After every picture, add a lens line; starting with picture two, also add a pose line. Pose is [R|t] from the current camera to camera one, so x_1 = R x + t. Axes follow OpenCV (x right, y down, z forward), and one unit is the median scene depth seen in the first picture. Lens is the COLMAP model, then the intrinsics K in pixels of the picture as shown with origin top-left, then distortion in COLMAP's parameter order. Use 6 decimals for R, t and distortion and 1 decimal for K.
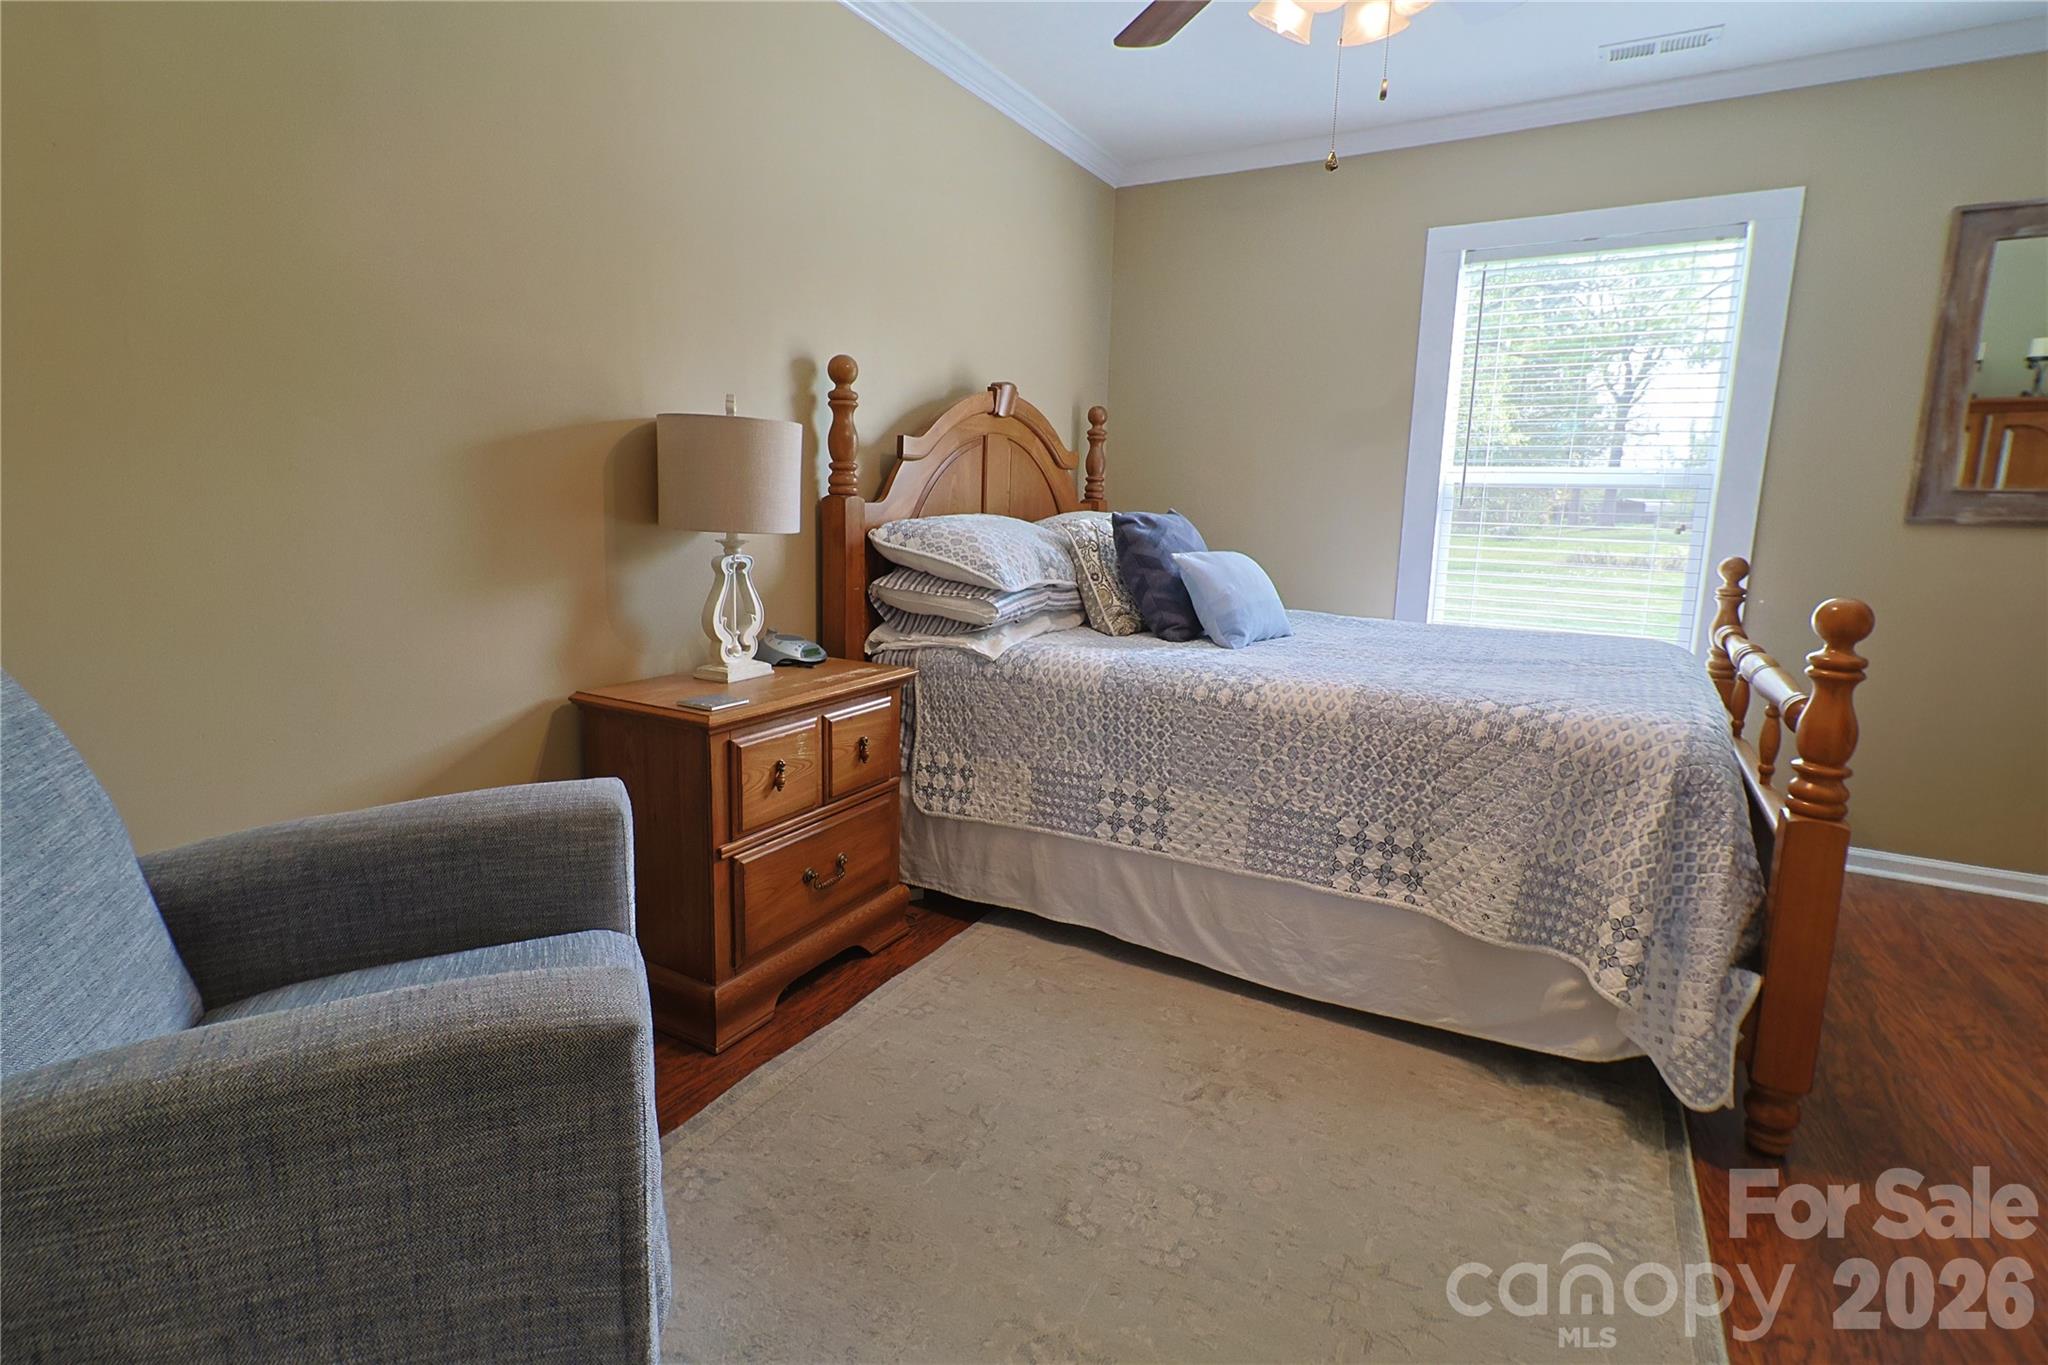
lens RADIAL K [[987.8, 0, 1014.1], [0, 987.8, 641.5], [0, 0, 1]] dist [0.026853, -0.000534]
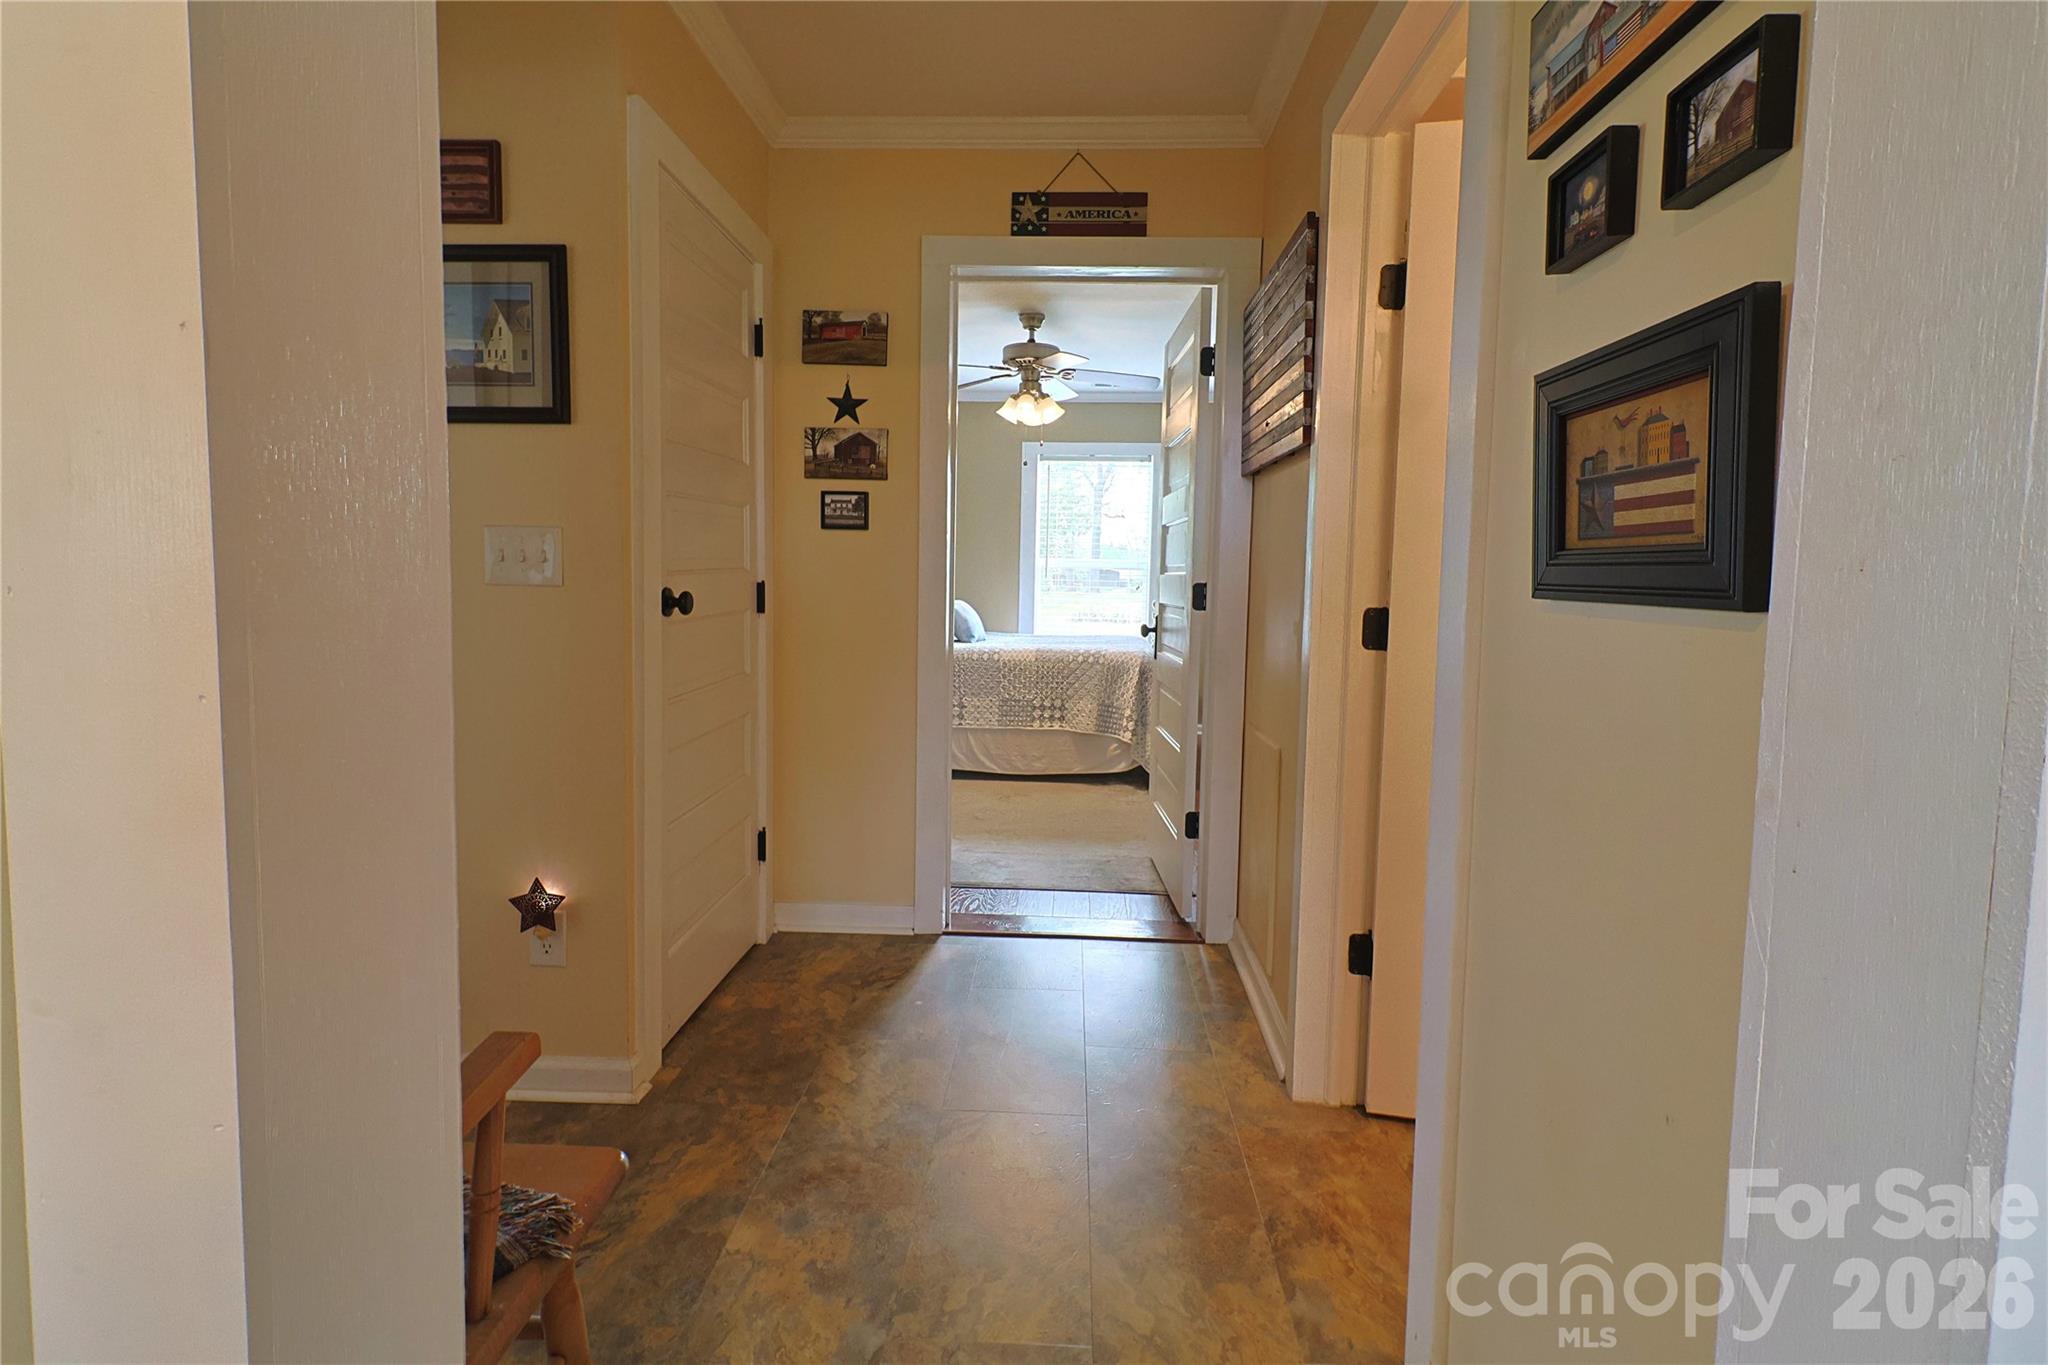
lens RADIAL K [[979.7, 0, 1025.3], [0, 979.7, 643.4], [0, 0, 1]] dist [0.006603, -0.001674]
pose [[0.893893, -0.041148, 0.446388, -0.833834], [0.071290, 0.996154, -0.050935, 0.164384], [-0.442576, 0.077354, 0.893388, -1.291428]]
